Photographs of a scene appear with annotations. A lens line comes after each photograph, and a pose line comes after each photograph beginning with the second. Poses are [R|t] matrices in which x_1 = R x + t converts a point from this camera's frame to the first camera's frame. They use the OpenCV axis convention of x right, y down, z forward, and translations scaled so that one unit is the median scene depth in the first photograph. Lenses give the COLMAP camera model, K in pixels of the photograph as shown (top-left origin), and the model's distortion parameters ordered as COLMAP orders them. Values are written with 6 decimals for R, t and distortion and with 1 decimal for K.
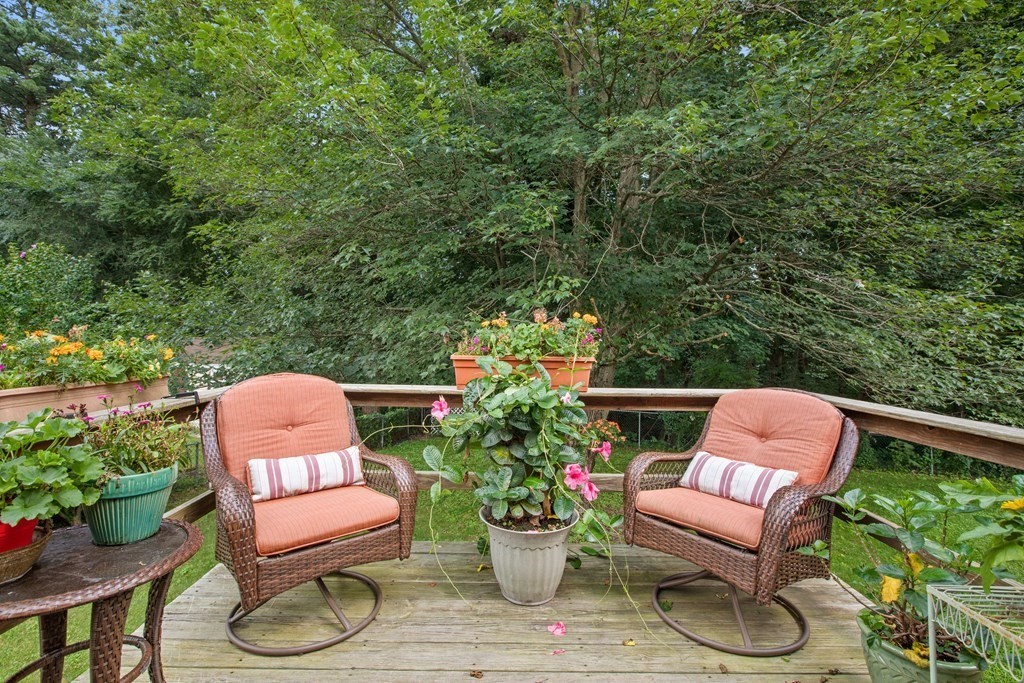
lens RADIAL K [[475.4, 0, 508.6], [0, 475.4, 338.7], [0, 0, 1]] dist [-0.009401, 0.001672]
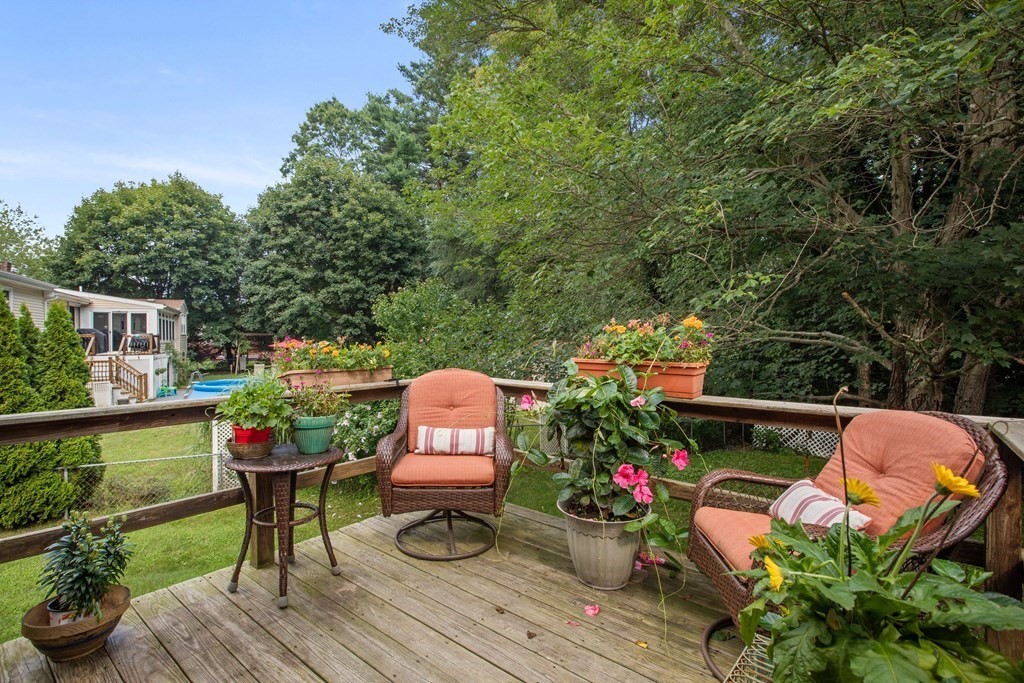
lens RADIAL K [[475.4, 0, 507.5], [0, 475.4, 344.4], [0, 0, 1]] dist [-0.009401, 0.001672]
pose [[0.771057, 0.000724, -0.636765, 0.592933], [0.002850, 0.999985, 0.004589, -0.004287], [0.636759, -0.005353, 0.771044, 0.034061]]
